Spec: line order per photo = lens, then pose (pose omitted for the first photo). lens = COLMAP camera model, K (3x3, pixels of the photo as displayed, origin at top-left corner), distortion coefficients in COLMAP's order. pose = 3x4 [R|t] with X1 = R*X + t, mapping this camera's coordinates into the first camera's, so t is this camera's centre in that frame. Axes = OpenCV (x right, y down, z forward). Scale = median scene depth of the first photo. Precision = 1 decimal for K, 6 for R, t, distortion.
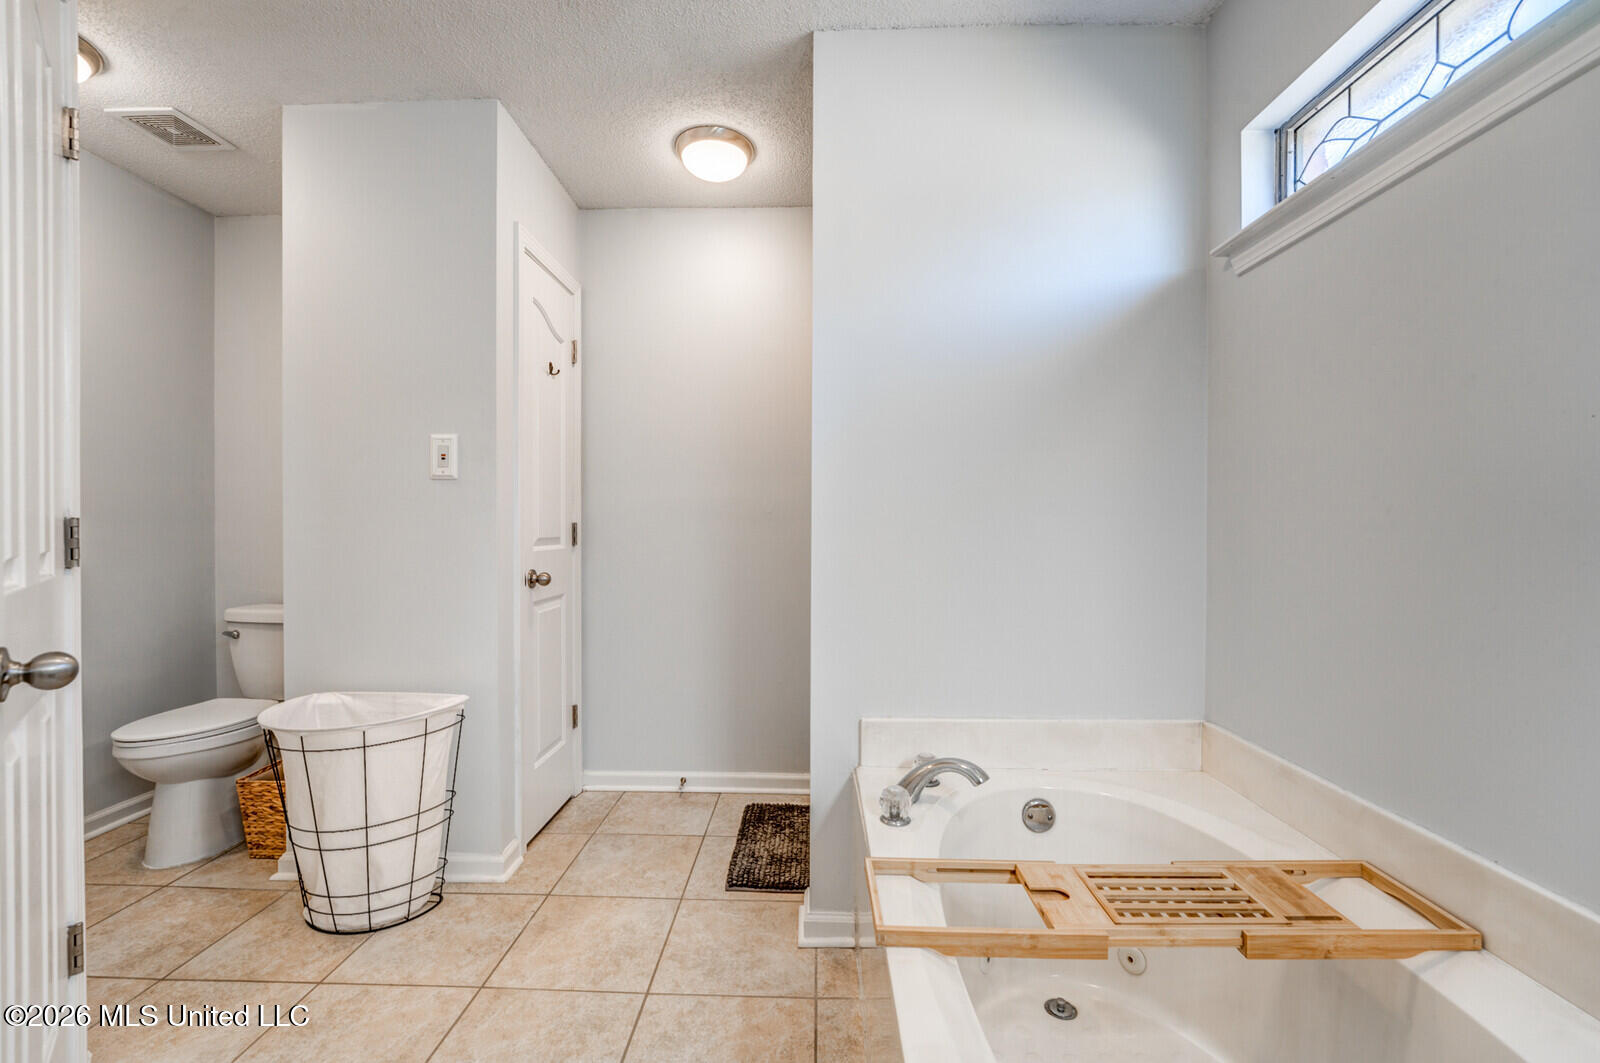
lens RADIAL K [[656.2, 0, 797.5], [0, 656.2, 530.4], [0, 0, 1]] dist [-0.017706, 0.001047]
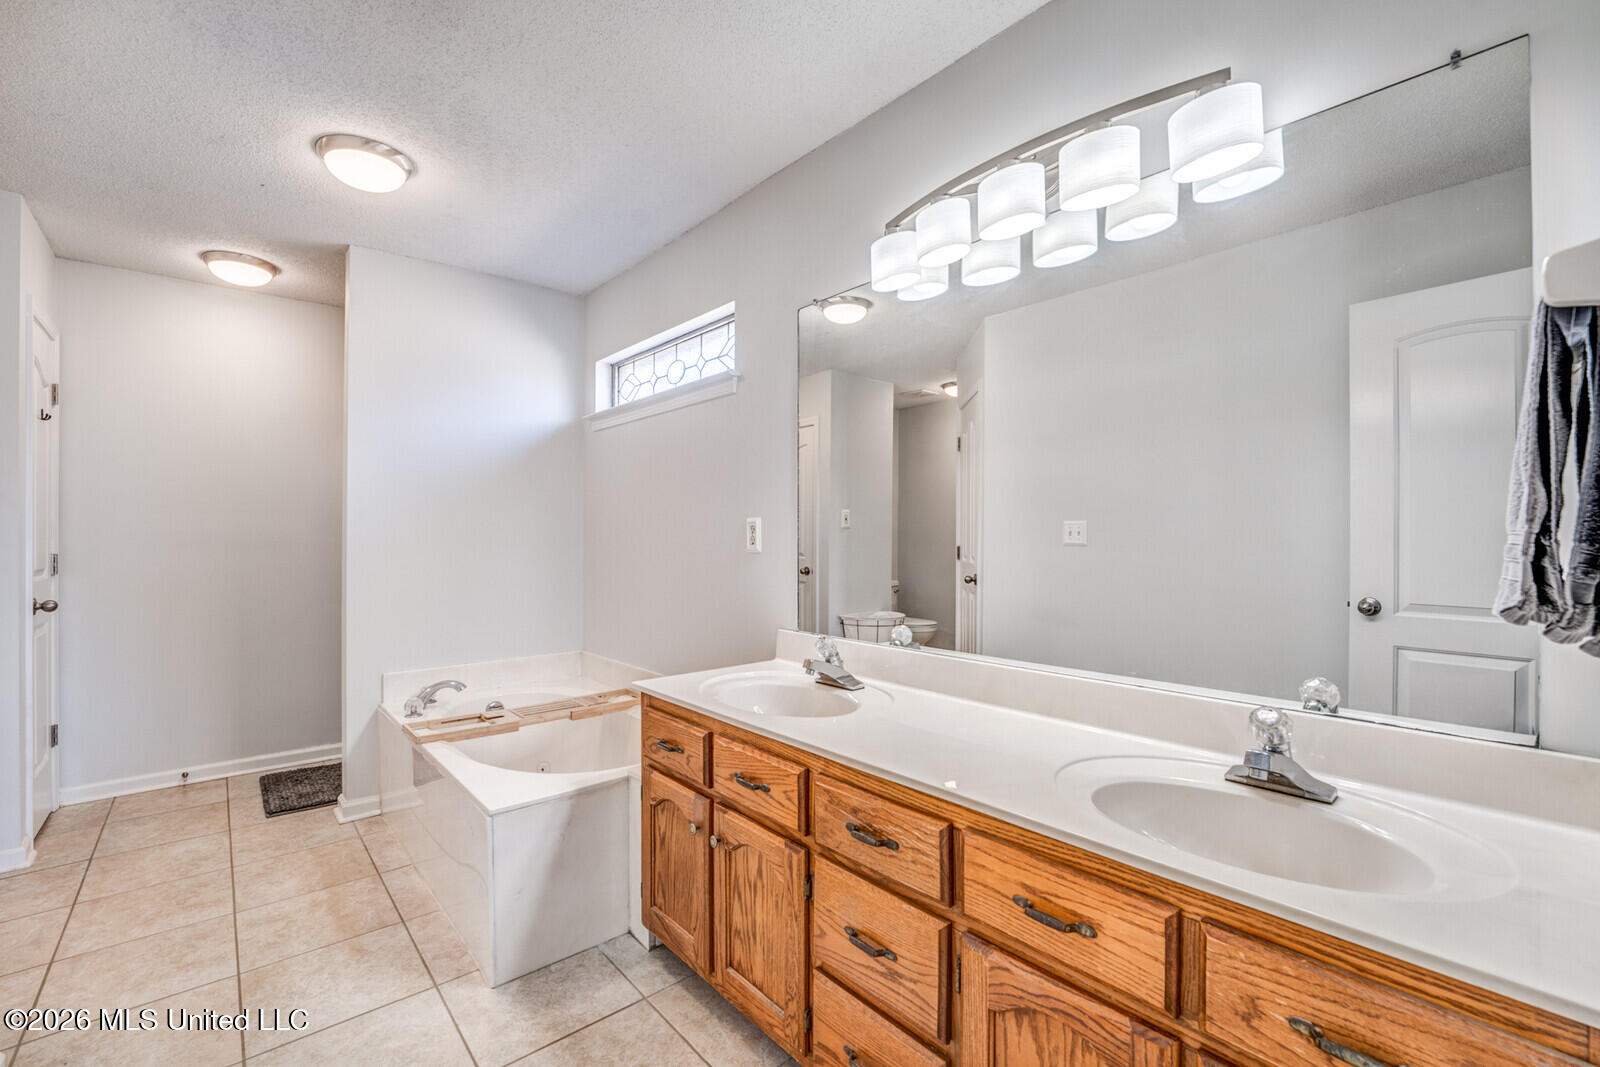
lens RADIAL K [[673.1, 0, 791.0], [0, 673.1, 532.2], [0, 0, 1]] dist [-0.010050, 0.000266]
pose [[0.737505, 0.000843, 0.675341, -0.246458], [0.006339, 0.999947, -0.008171, -0.039747], [-0.675312, 0.010307, 0.737460, -0.806093]]
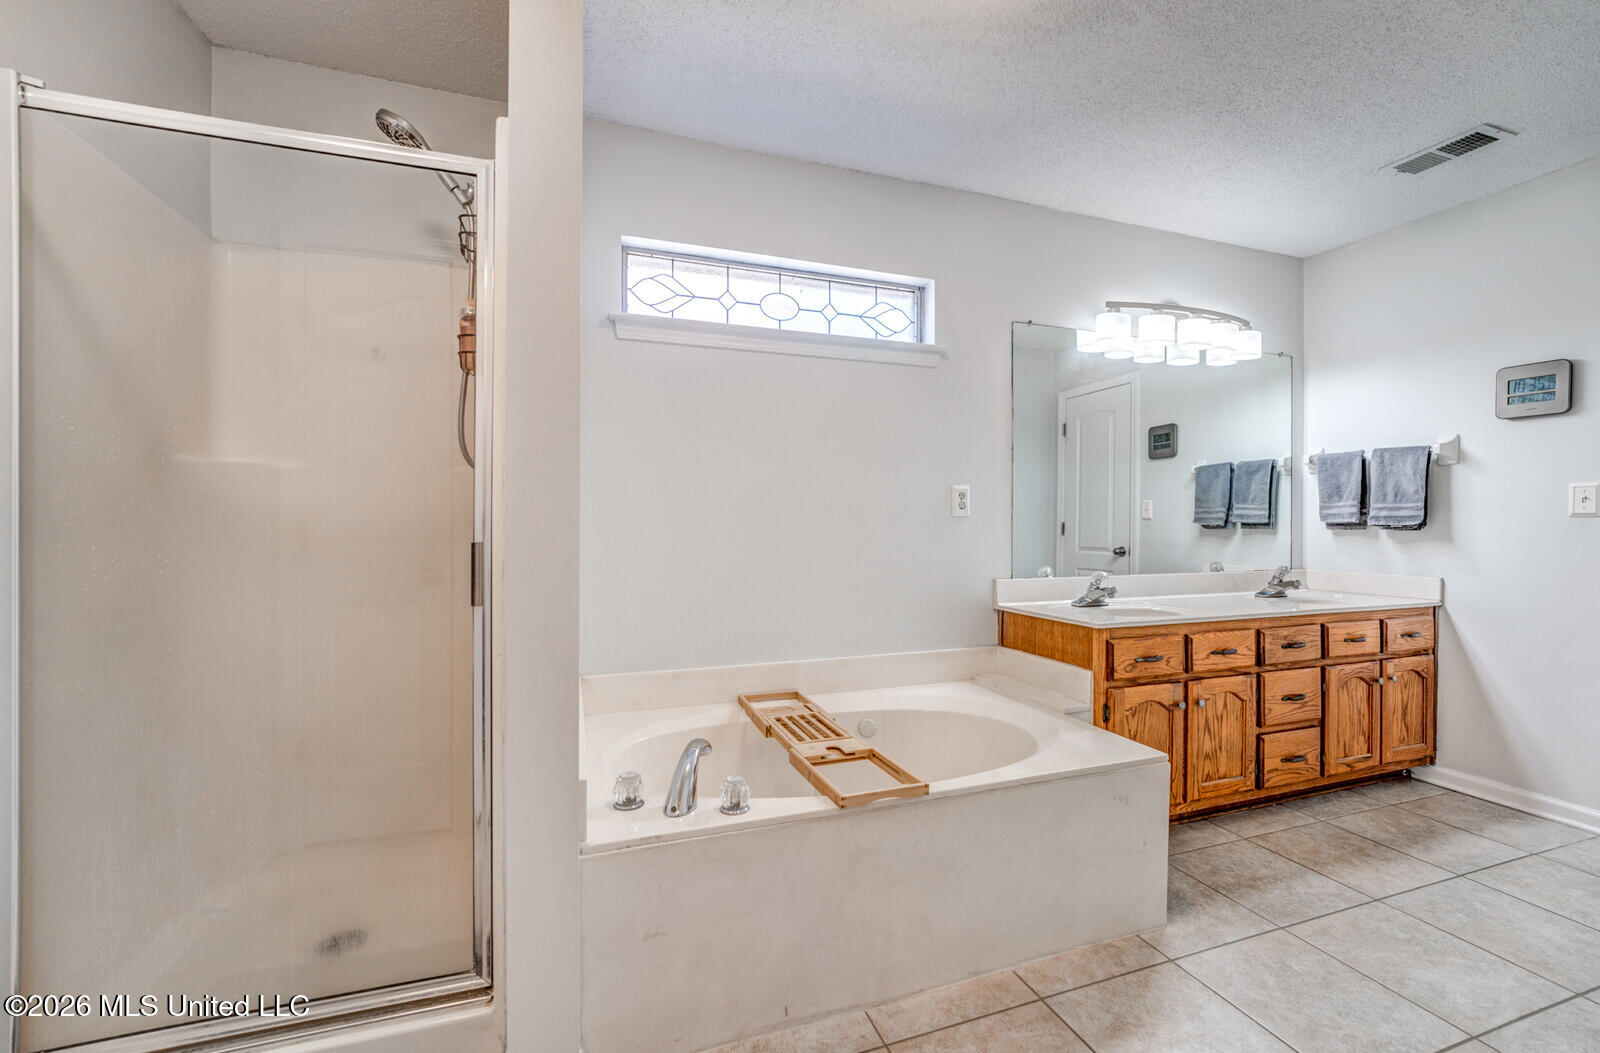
lens RADIAL K [[656.2, 0, 785.9], [0, 656.2, 526.8], [0, 0, 1]] dist [-0.017706, 0.001047]
pose [[-0.351171, 0.001066, 0.936311, -0.588162], [0.002184, 0.999998, -0.000320, 0.006211], [-0.936309, 0.001932, -0.351172, 0.916182]]
